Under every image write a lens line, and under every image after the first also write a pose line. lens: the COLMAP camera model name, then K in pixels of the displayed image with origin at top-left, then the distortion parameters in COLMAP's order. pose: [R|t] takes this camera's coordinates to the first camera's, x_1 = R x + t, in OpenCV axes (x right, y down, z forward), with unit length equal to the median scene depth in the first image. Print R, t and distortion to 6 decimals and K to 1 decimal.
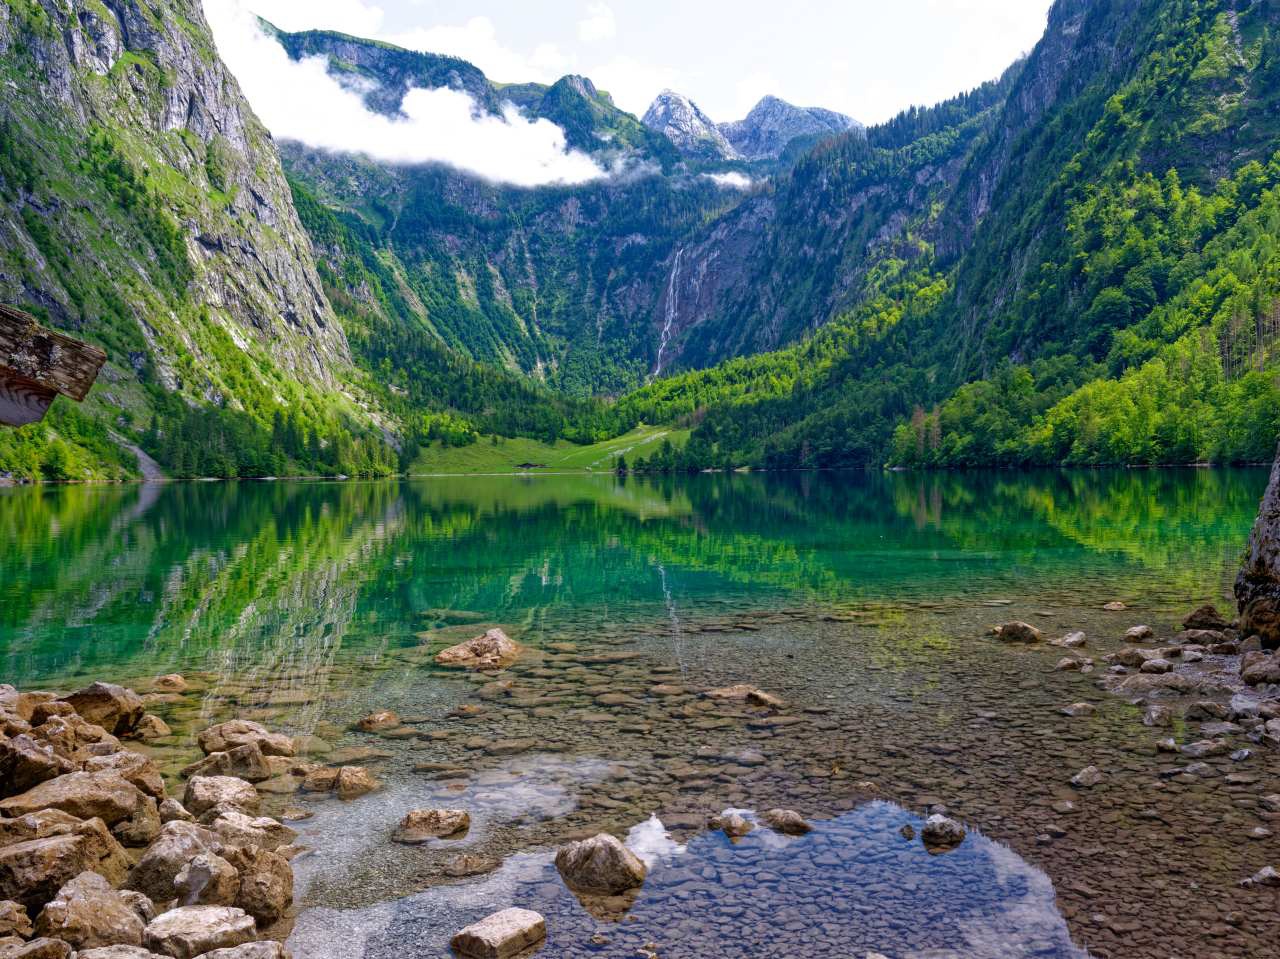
lens RADIAL K [[1010.0, 0, 642.0], [0, 1010.0, 477.8], [0, 0, 1]] dist [-0.008292, -0.004171]
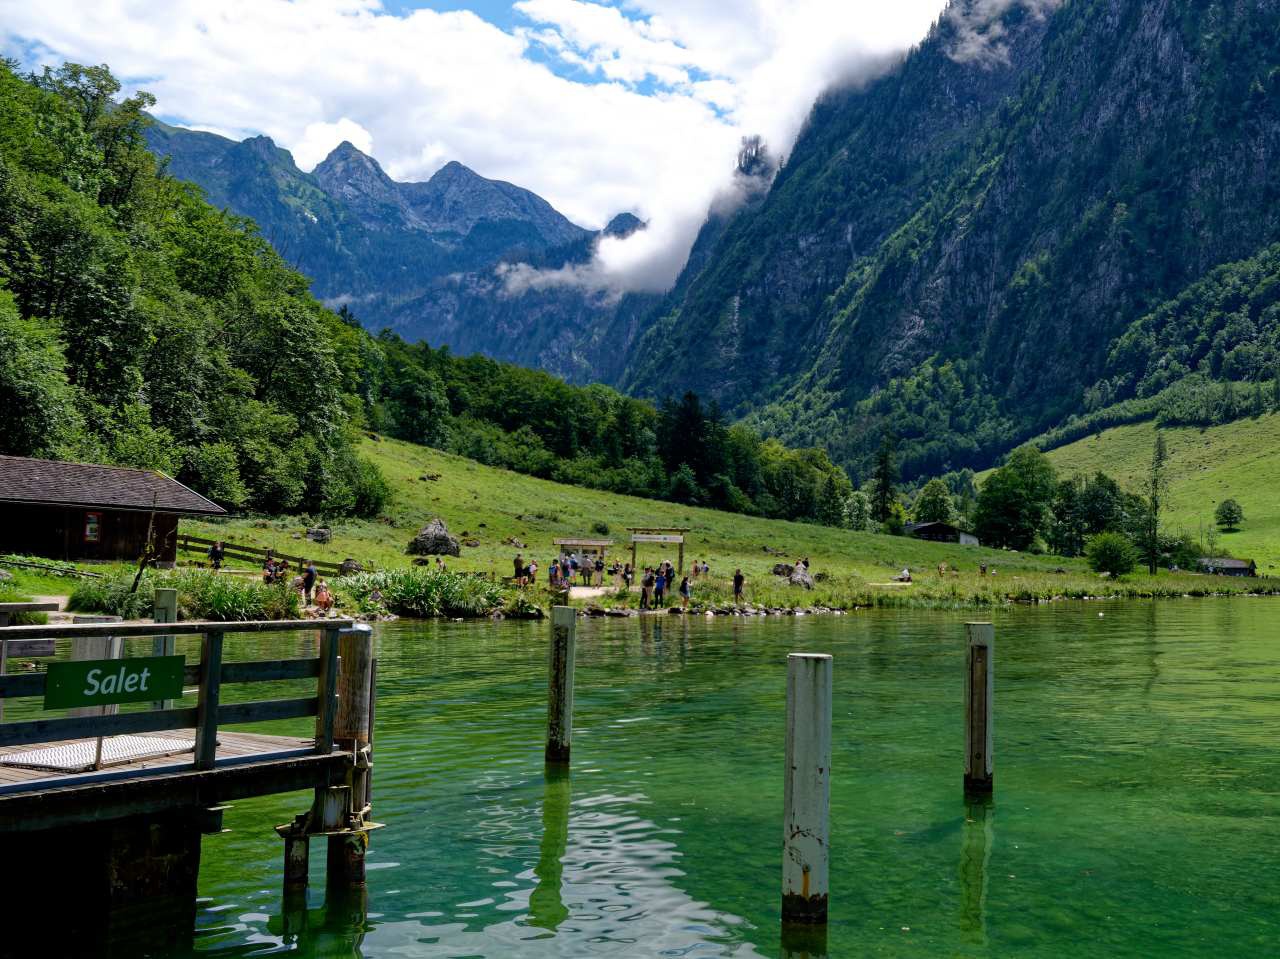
lens RADIAL K [[1153.6, 0, 641.7], [0, 1153.6, 479.5], [0, 0, 1]] dist [0.010058, 0.002519]
pose [[0.952324, 0.060003, 0.299128, -0.035187], [-0.038944, 0.996356, -0.075878, 0.002783], [-0.302591, 0.060612, 0.951191, -0.195437]]
